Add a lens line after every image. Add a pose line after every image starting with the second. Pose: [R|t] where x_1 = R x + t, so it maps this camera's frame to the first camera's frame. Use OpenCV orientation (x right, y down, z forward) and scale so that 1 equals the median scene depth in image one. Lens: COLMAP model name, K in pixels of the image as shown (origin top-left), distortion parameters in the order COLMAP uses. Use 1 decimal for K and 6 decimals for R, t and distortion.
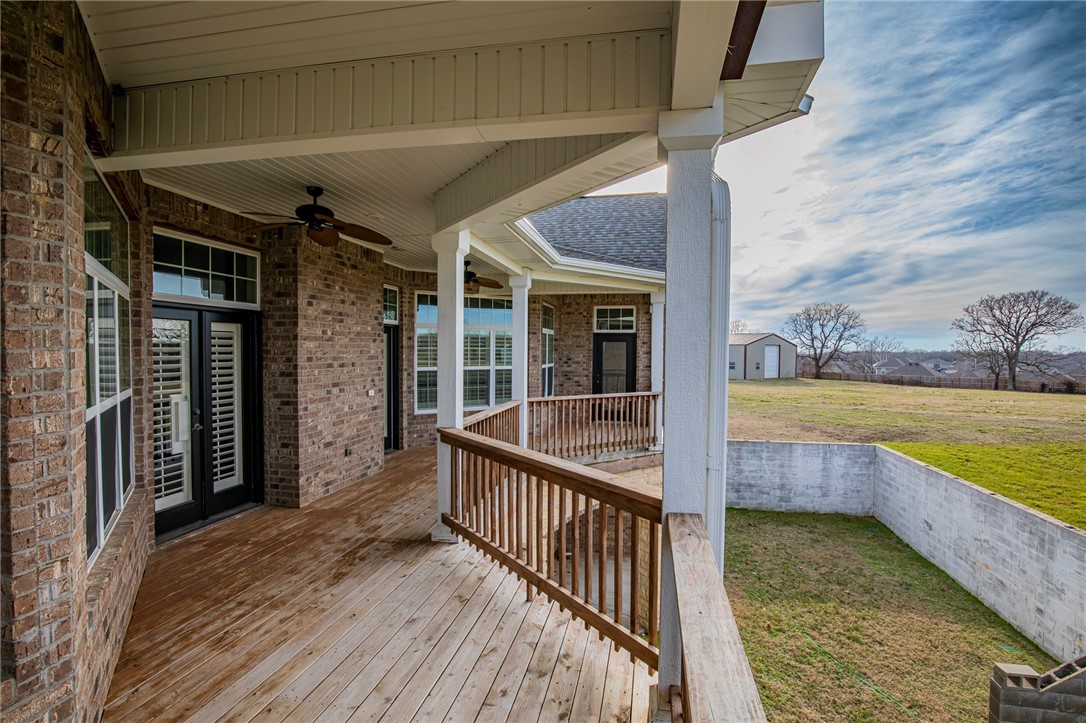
lens RADIAL K [[522.2, 0, 548.1], [0, 522.2, 357.8], [0, 0, 1]] dist [-0.002055, -0.000035]
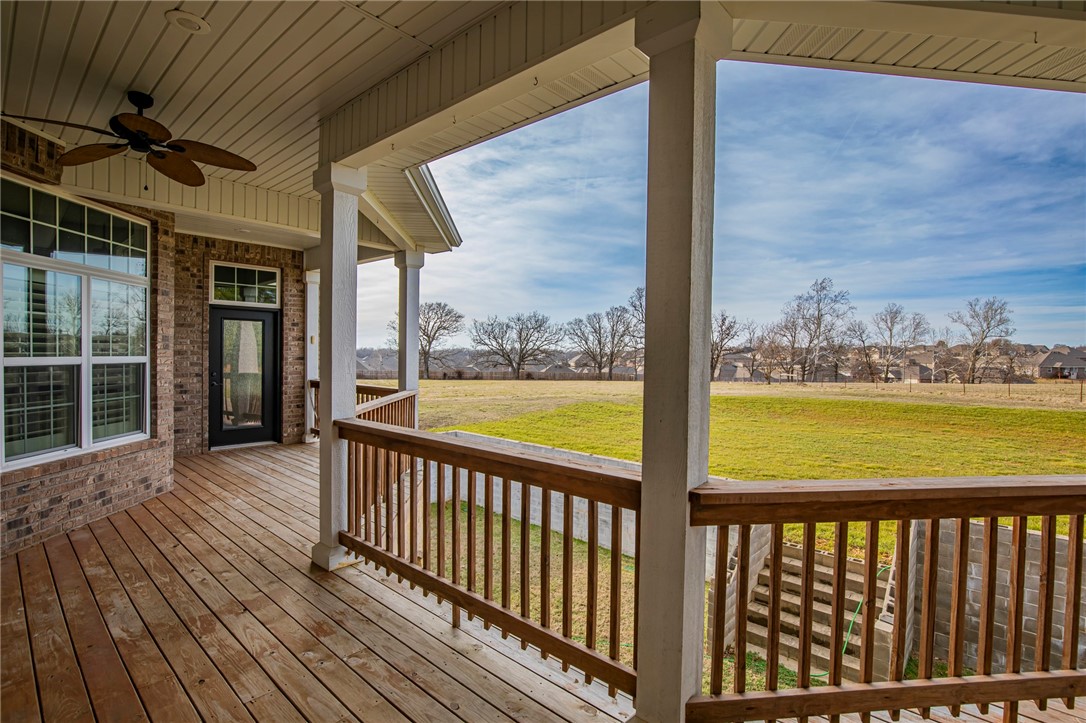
lens RADIAL K [[522.2, 0, 544.3], [0, 522.2, 365.1], [0, 0, 1]] dist [-0.002055, -0.000035]
pose [[0.511470, -0.018532, 0.859101, -0.238341], [0.002728, 0.999797, 0.019943, 0.012566], [-0.859297, -0.007857, 0.511417, 0.353630]]
